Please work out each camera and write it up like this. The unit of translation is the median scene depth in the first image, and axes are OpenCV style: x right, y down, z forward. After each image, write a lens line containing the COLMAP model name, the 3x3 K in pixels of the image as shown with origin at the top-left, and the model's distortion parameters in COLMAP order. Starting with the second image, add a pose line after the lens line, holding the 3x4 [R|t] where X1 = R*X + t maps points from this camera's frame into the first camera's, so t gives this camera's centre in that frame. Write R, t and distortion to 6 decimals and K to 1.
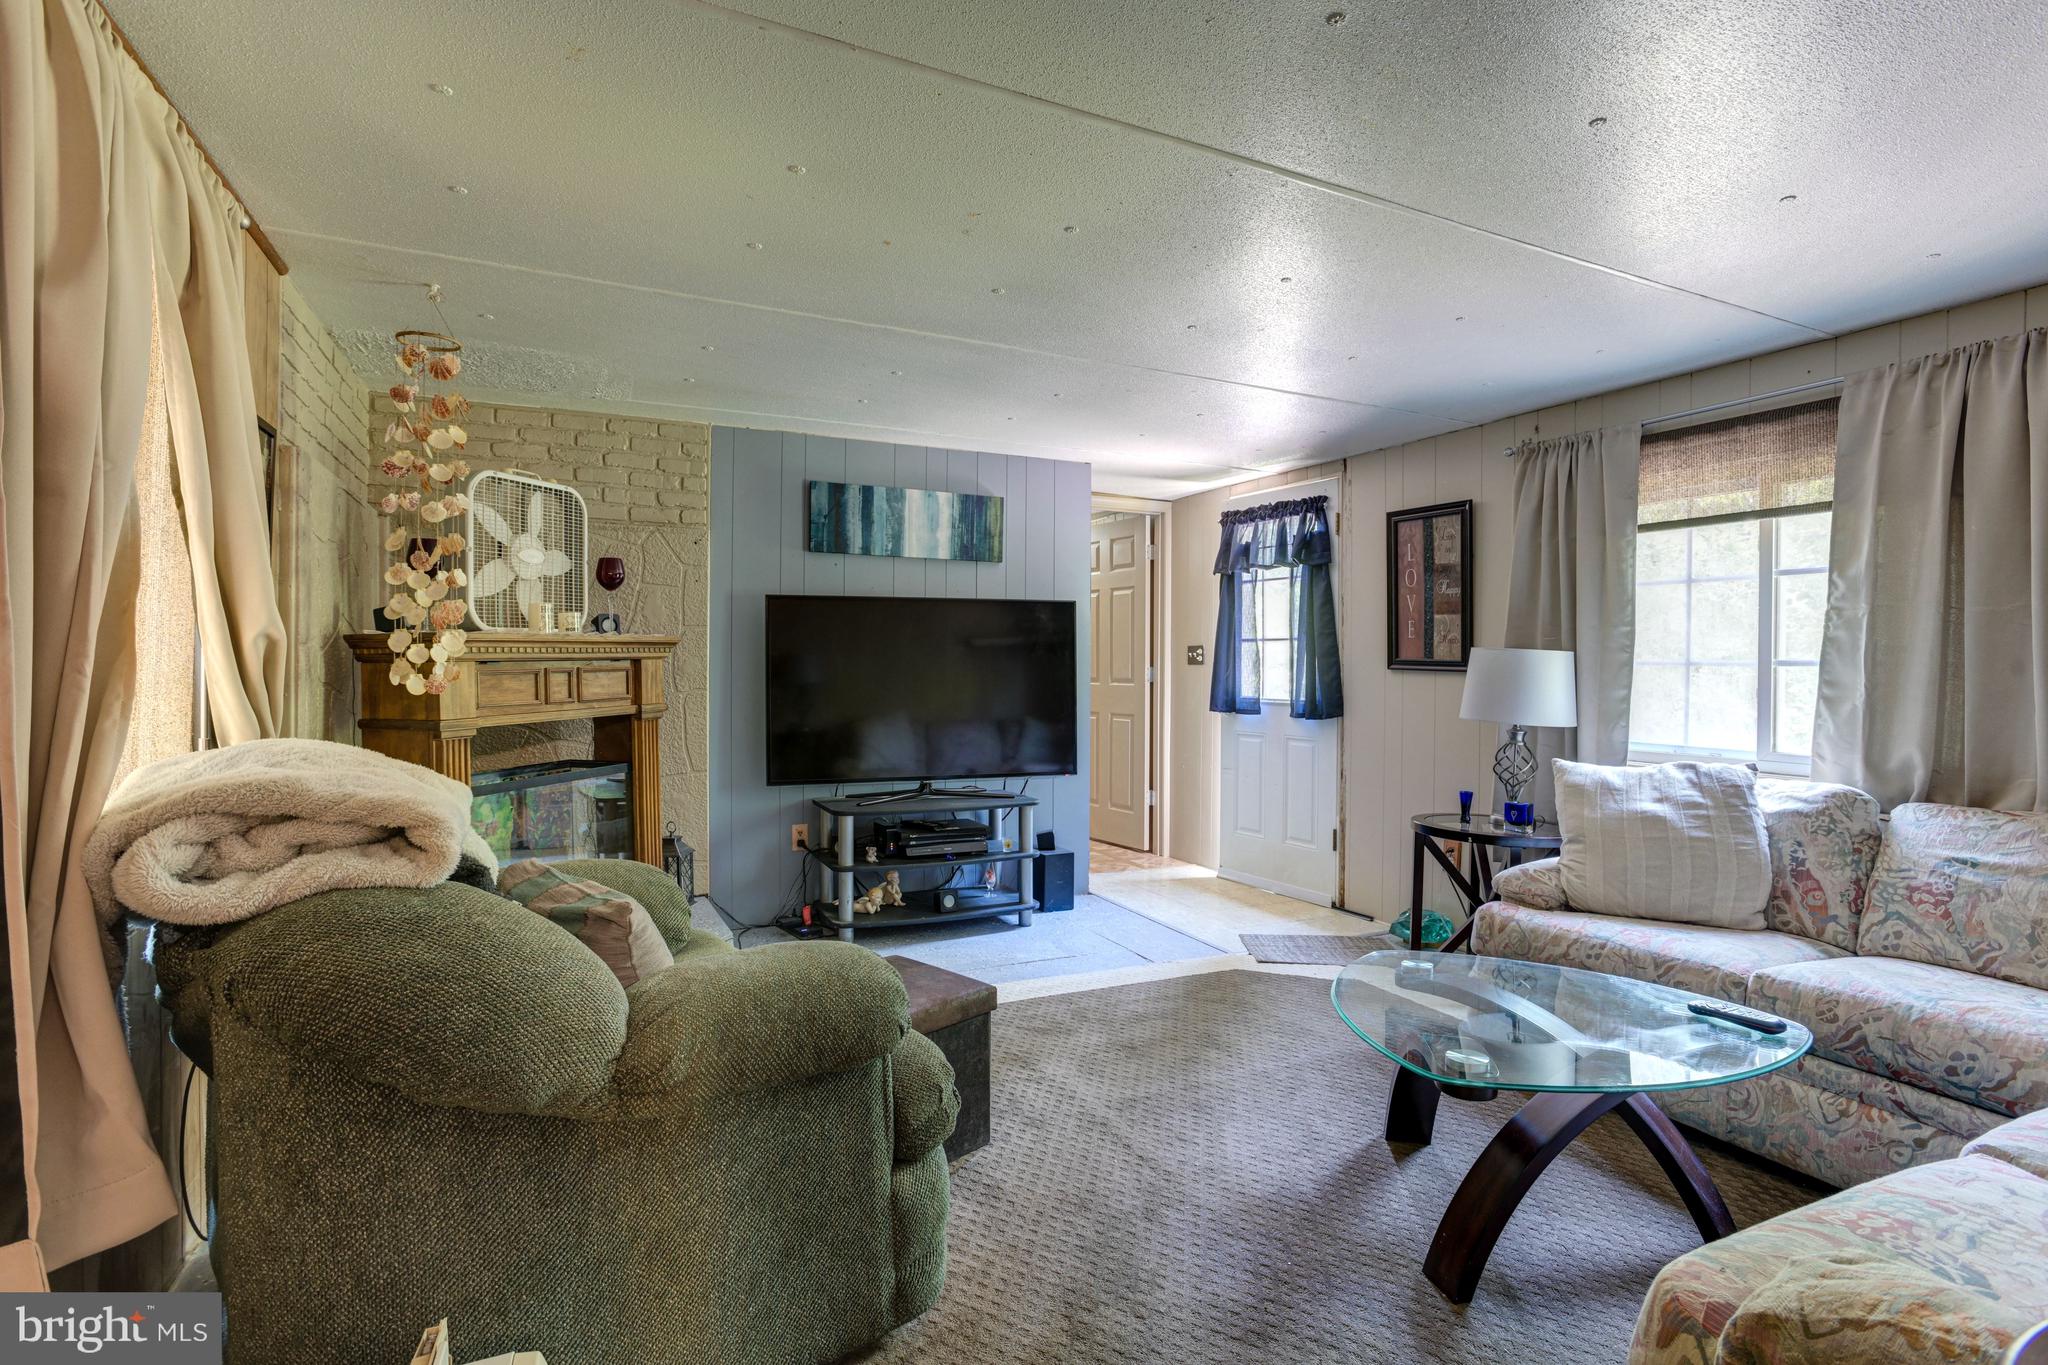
lens RADIAL K [[980.3, 0, 1026.2], [0, 980.3, 676.2], [0, 0, 1]] dist [-0.065604, 0.031513]
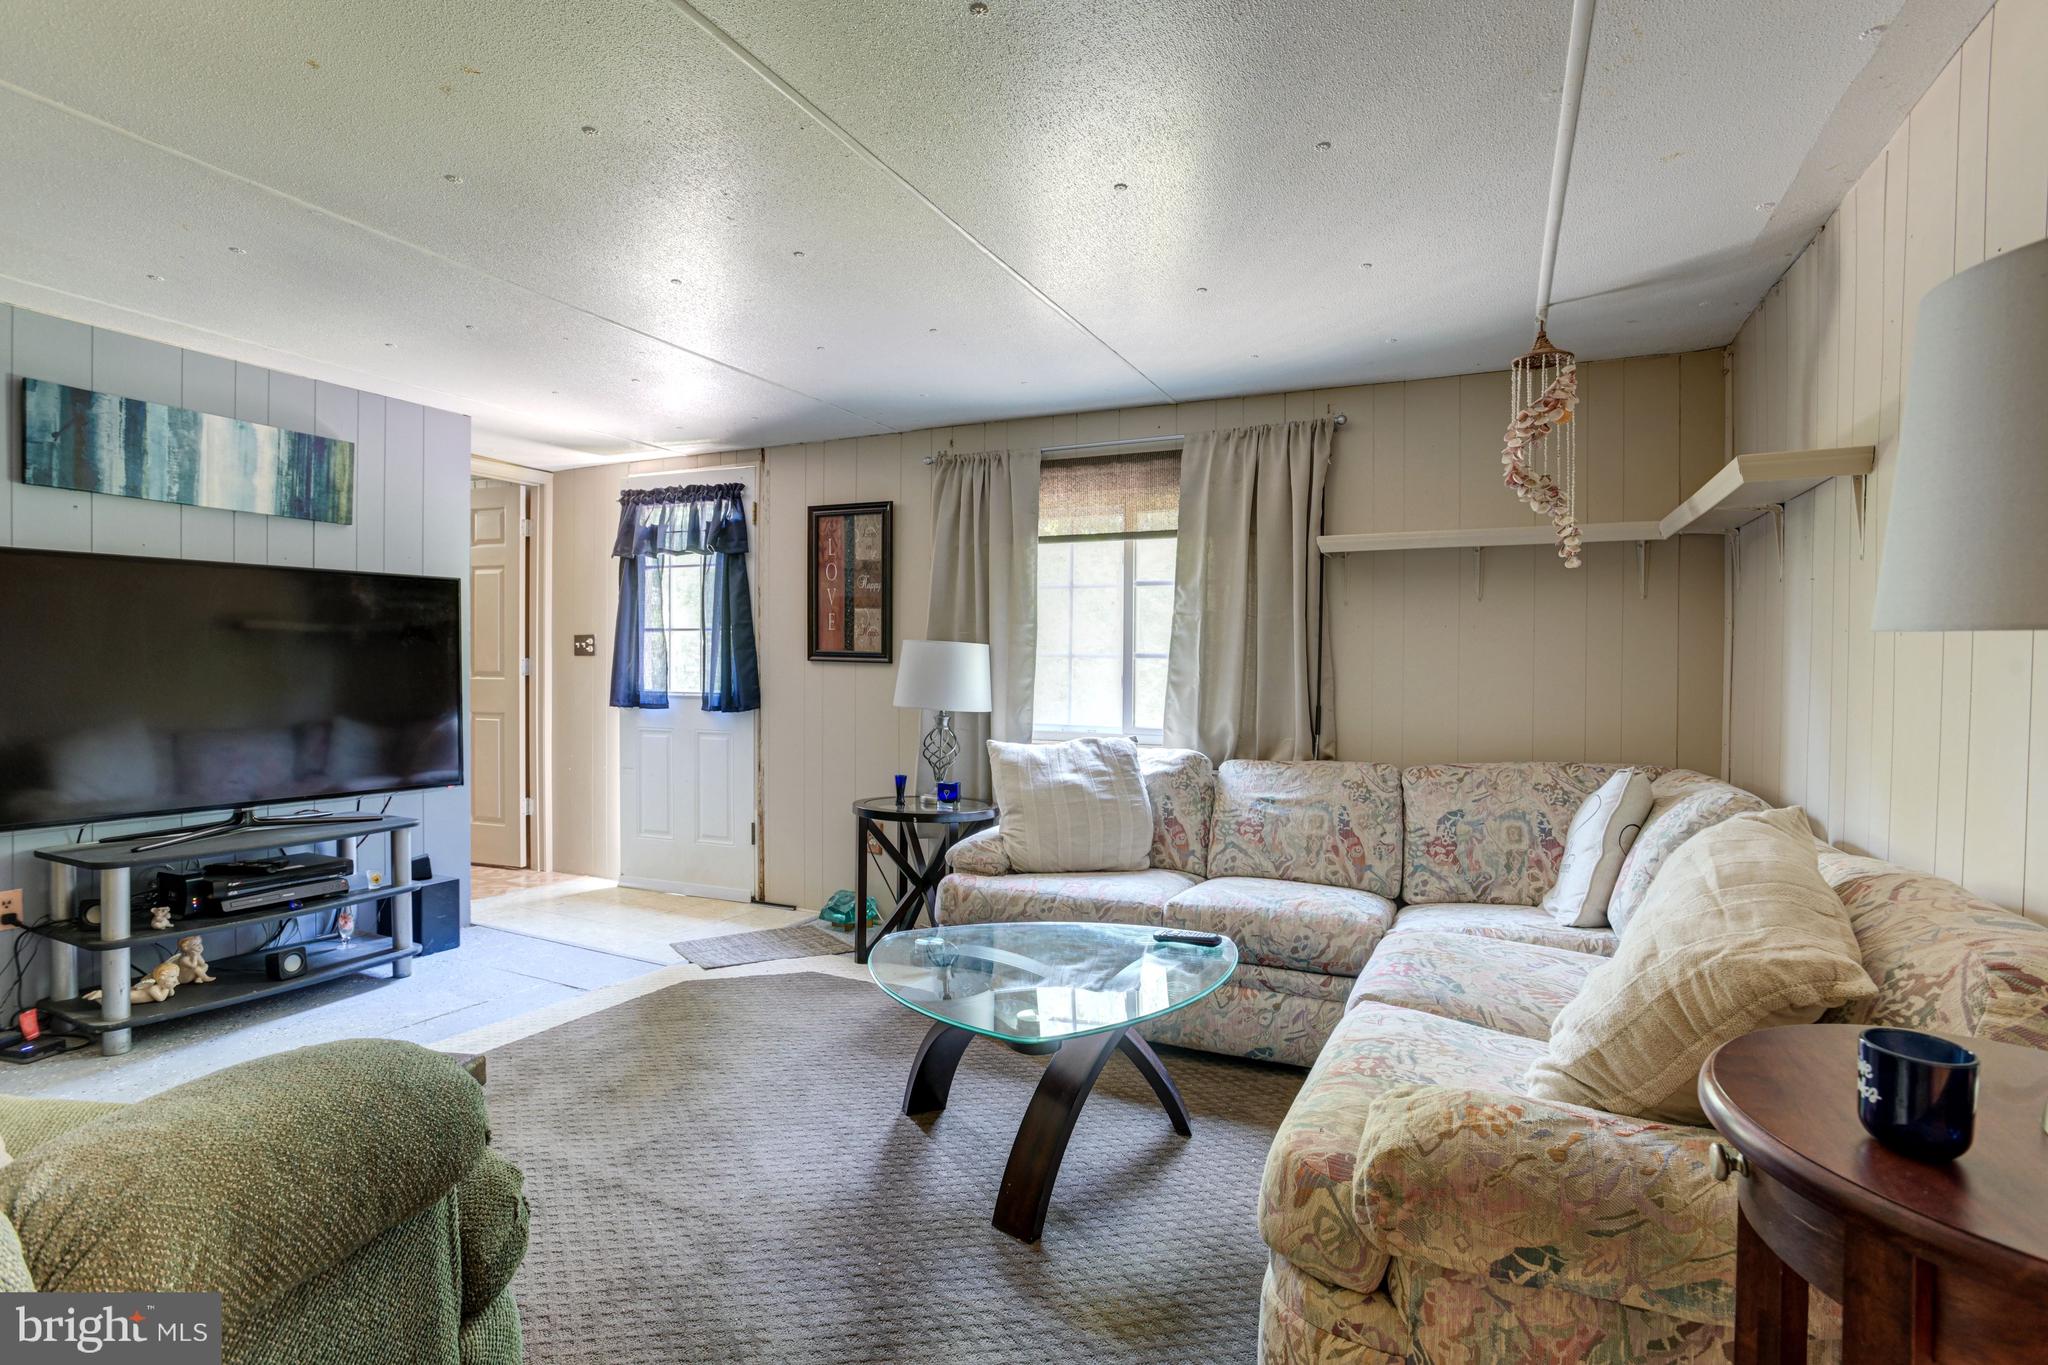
lens RADIAL K [[980.3, 0, 1026.2], [0, 980.3, 676.2], [0, 0, 1]] dist [-0.065604, 0.031513]
pose [[0.780675, -0.006793, 0.624900, -0.118446], [0.002903, 0.999970, 0.007245, 0.003094], [-0.624930, -0.003842, 0.780671, 0.078160]]
